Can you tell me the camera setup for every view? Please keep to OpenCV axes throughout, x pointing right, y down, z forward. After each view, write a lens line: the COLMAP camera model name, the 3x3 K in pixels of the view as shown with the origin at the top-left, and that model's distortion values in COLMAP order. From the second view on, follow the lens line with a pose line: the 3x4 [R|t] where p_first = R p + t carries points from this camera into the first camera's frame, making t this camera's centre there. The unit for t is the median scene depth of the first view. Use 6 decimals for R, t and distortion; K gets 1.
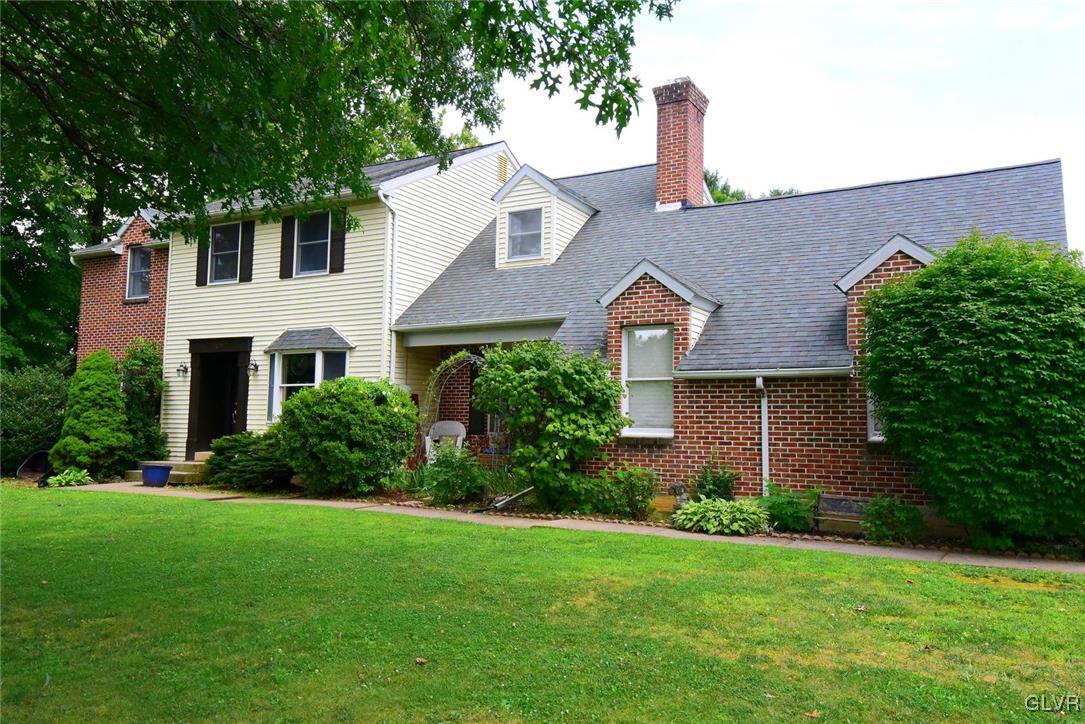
lens RADIAL K [[881.6, 0, 546.3], [0, 881.6, 358.0], [0, 0, 1]] dist [0.024867, 0.005775]
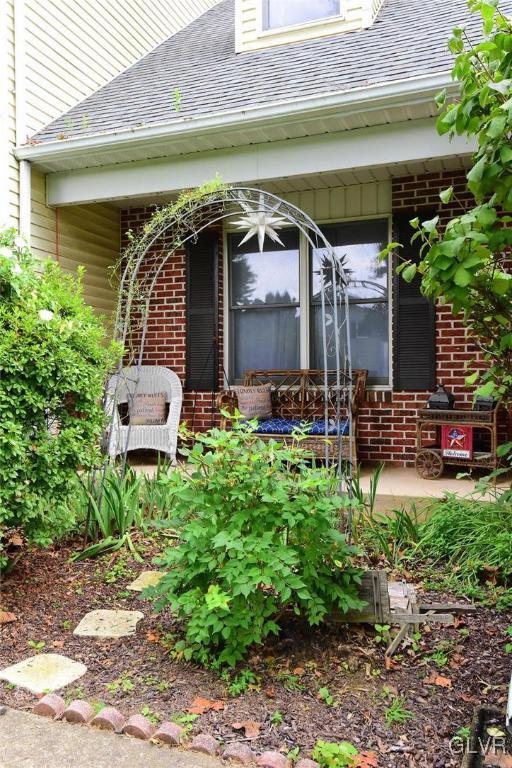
lens RADIAL K [[645.5, 0, 256.2], [0, 645.5, 383.6], [0, 0, 1]] dist [0.038700, -0.002910]
pose [[0.985337, -0.019492, 0.169504, -0.114243], [0.004562, 0.996107, 0.088030, 0.050781], [-0.170560, -0.085966, 0.981590, 0.643579]]
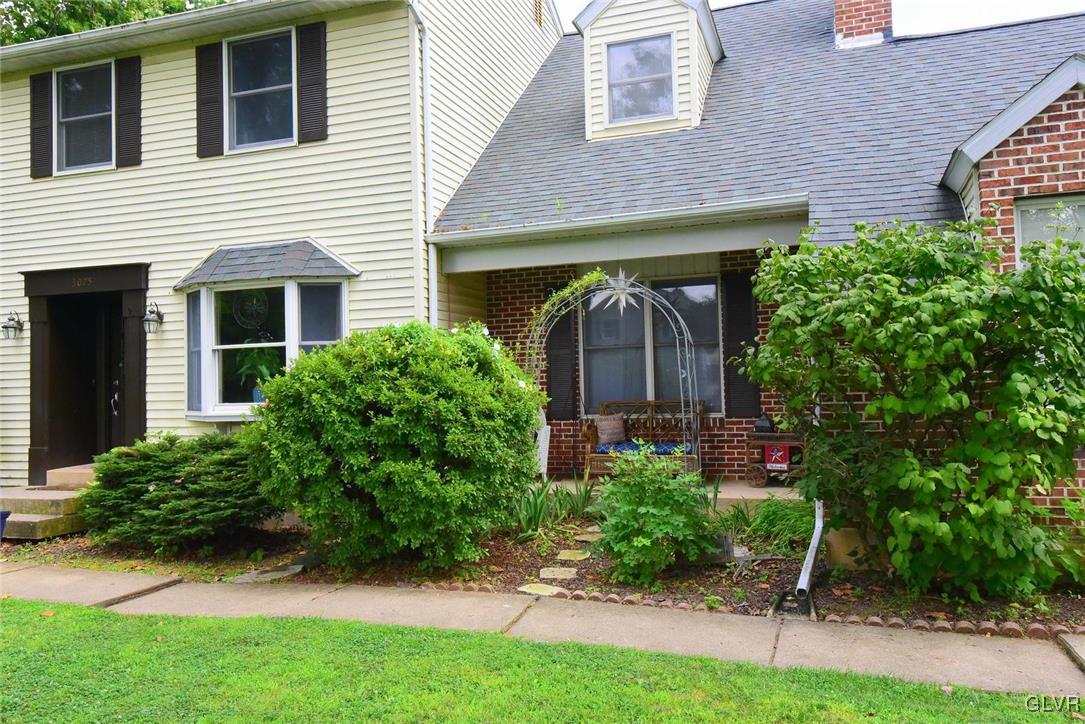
lens RADIAL K [[848.4, 0, 539.5], [0, 848.4, 362.5], [0, 0, 1]] dist [0.037140, -0.027036]
pose [[0.982969, -0.032938, 0.180797, -0.202361], [0.023865, 0.998355, 0.052134, 0.017736], [-0.182217, -0.046931, 0.982138, 0.448395]]
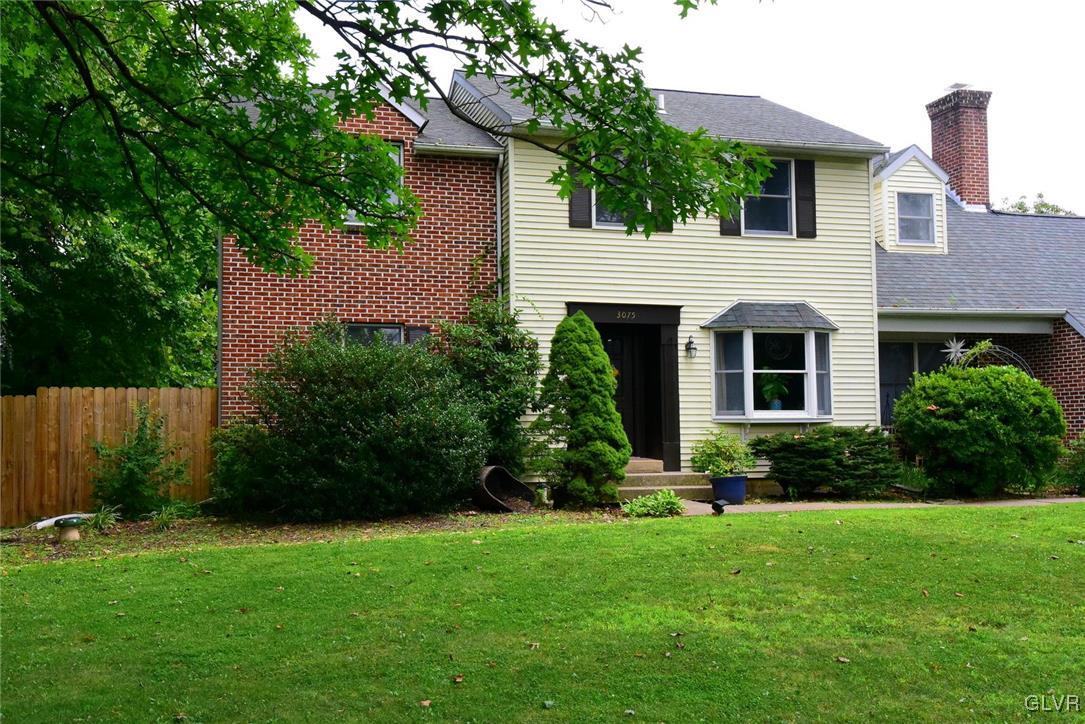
lens RADIAL K [[1109.8, 0, 540.7], [0, 1109.8, 365.3], [0, 0, 1]] dist [0.026277, 0.000000]
pose [[0.697676, 0.024290, 0.716002, -1.180771], [-0.038921, 0.999234, 0.004027, 0.029611], [-0.715356, -0.030677, 0.698087, 0.450701]]
